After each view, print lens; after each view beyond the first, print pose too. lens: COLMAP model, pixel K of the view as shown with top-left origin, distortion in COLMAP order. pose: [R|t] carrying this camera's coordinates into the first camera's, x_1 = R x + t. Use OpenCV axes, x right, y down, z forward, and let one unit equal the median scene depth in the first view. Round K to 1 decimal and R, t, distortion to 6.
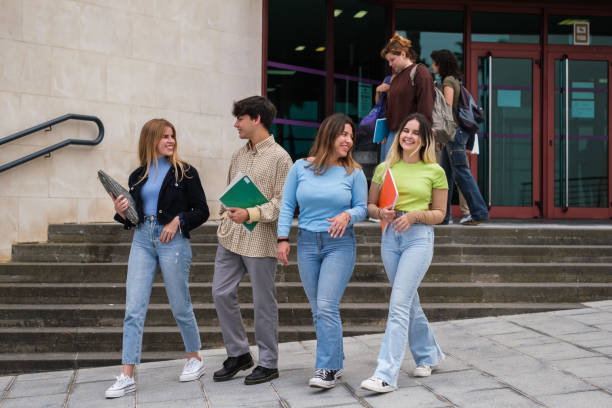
lens RADIAL K [[685.1, 0, 306.0], [0, 685.1, 204.0], [0, 0, 1]] dist [0.014513, 0.018332]
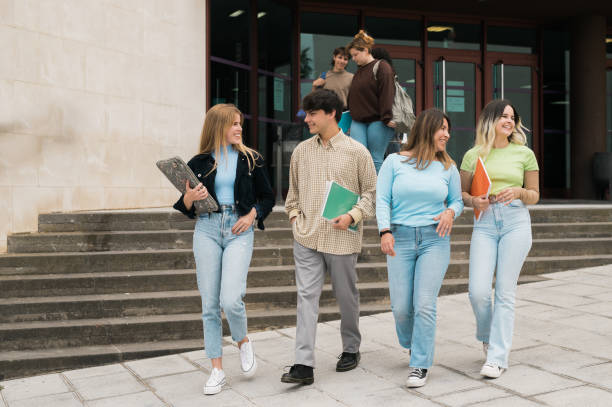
lens RADIAL K [[618.2, 0, 306.0], [0, 618.2, 203.5], [0, 0, 1]] dist [0.008524, 0.031197]
pose [[0.986820, -0.014472, 0.161173, -0.146339], [0.010444, 0.999612, 0.025809, -0.004804], [-0.161484, -0.023785, 0.986589, 0.060744]]
